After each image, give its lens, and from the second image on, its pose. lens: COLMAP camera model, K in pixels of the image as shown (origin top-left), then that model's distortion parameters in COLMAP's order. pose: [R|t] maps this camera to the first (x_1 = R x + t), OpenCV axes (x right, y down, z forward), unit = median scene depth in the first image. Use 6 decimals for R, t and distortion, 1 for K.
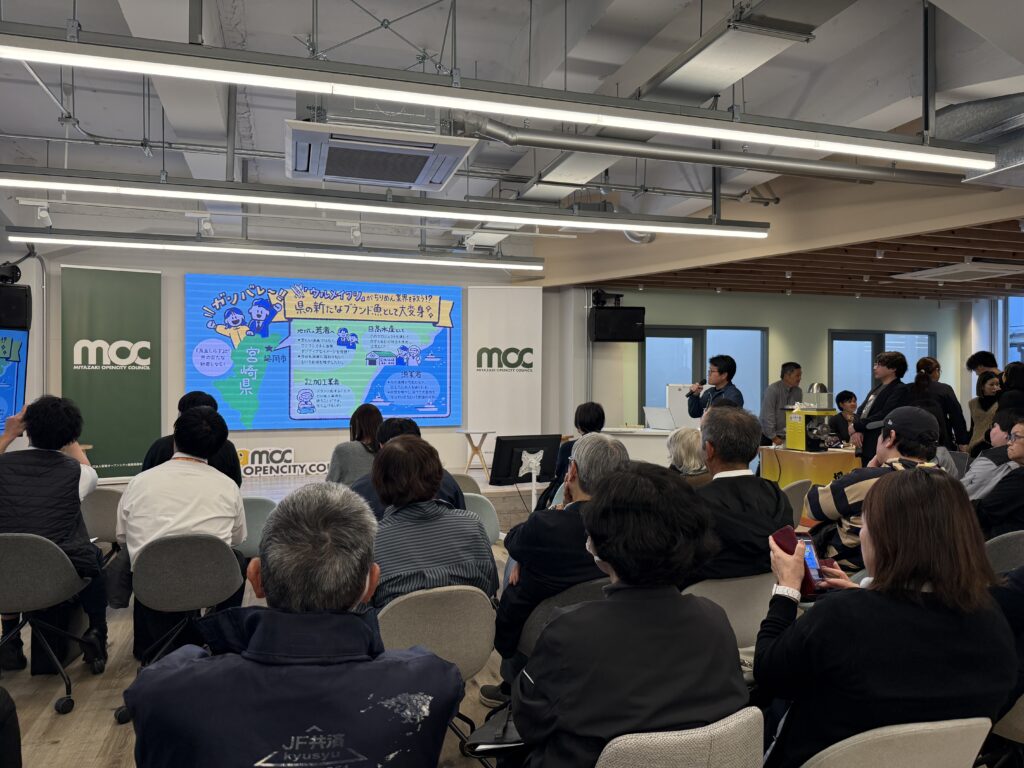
lens RADIAL K [[726.7, 0, 514.8], [0, 726.7, 384.7], [0, 0, 1]] dist [0.050016, -0.000171]
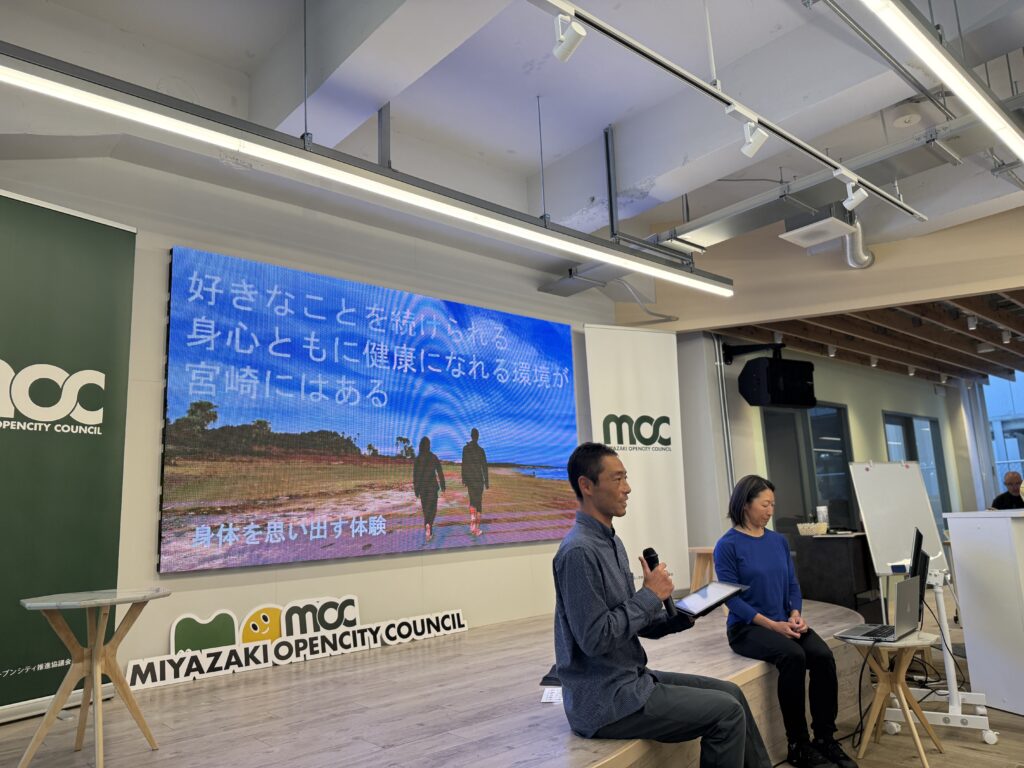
lens RADIAL K [[726.7, 0, 509.8], [0, 726.7, 380.2], [0, 0, 1]] dist [0.050016, -0.000171]
pose [[0.916415, 0.029454, 0.399144, -0.417077], [0.048590, 0.981723, -0.184006, 0.037816], [-0.397268, 0.188020, 0.898235, 0.463406]]
